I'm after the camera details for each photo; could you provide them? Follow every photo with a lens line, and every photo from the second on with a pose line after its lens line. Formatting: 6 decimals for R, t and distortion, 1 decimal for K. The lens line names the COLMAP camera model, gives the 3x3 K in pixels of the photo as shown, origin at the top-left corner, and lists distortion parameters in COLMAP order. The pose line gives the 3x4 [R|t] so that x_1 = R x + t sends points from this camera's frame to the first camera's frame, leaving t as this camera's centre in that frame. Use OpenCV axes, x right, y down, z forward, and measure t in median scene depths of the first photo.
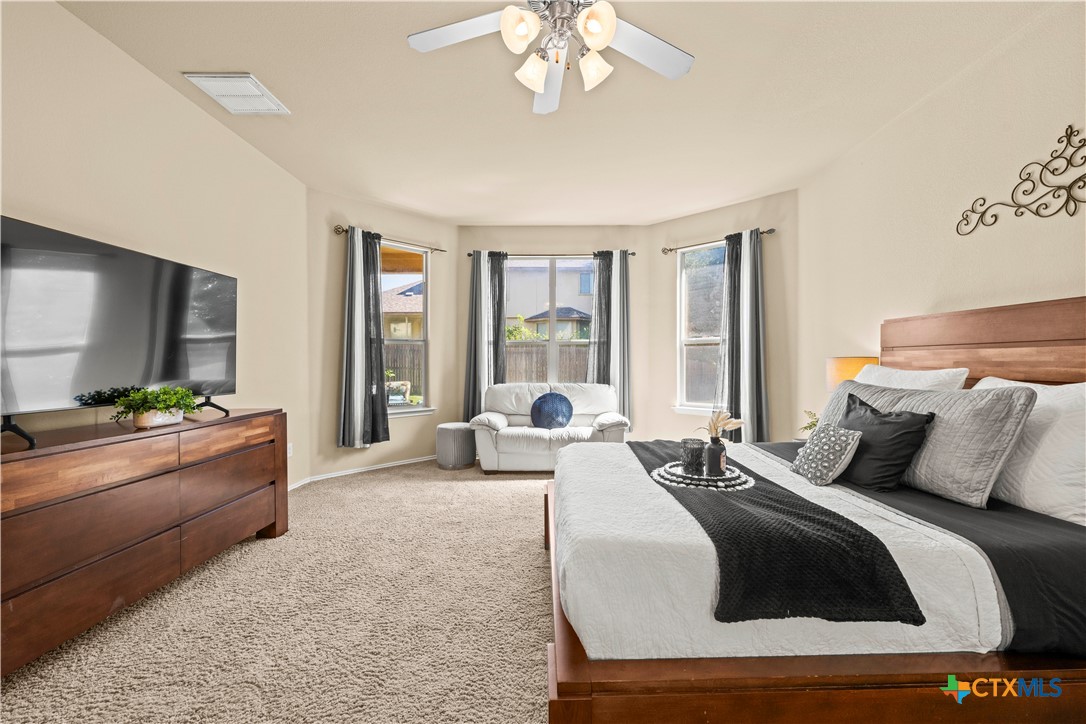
lens RADIAL K [[425.6, 0, 556.9], [0, 425.6, 367.0], [0, 0, 1]] dist [0.001357, -0.000414]
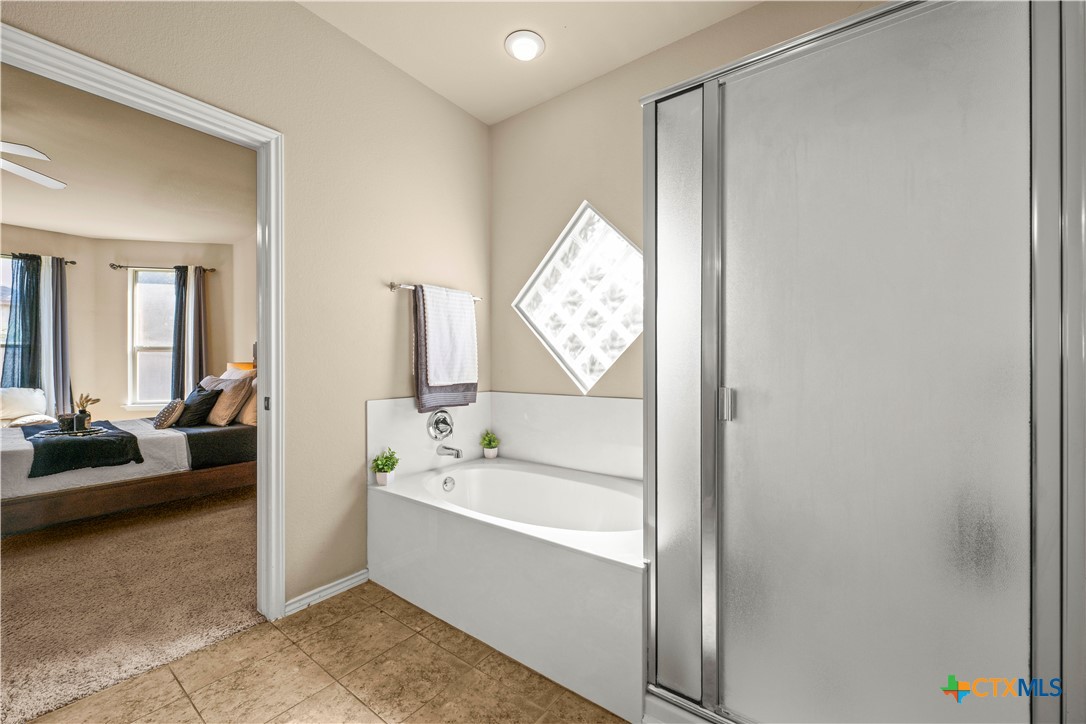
lens RADIAL K [[425.6, 0, 548.5], [0, 425.6, 366.9], [0, 0, 1]] dist [0.001357, -0.000414]
pose [[0.606230, -0.005421, 0.795271, 0.065266], [0.011267, 0.999935, -0.001773, 0.006997], [-0.795209, 0.010035, 0.606252, -0.676267]]
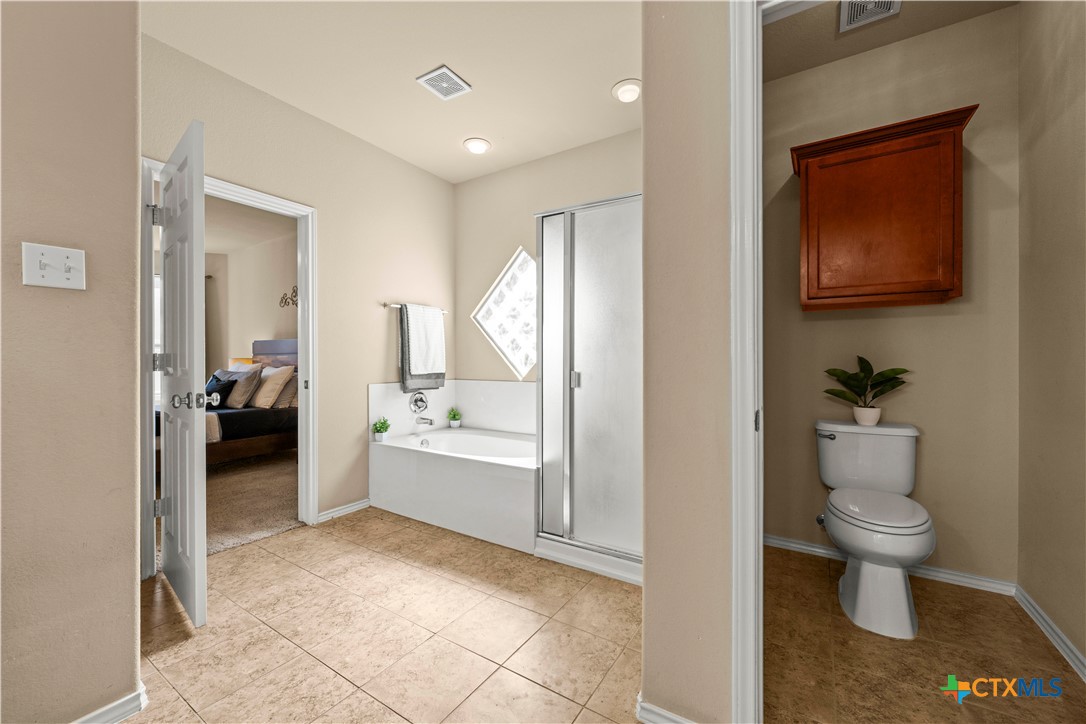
lens RADIAL K [[425.6, 0, 550.6], [0, 425.6, 363.2], [0, 0, 1]] dist [0.001357, -0.000414]
pose [[0.546151, -0.006418, 0.837662, -0.104724], [0.011511, 0.999934, 0.000156, 0.010657], [-0.837608, 0.009557, 0.546188, -0.861727]]
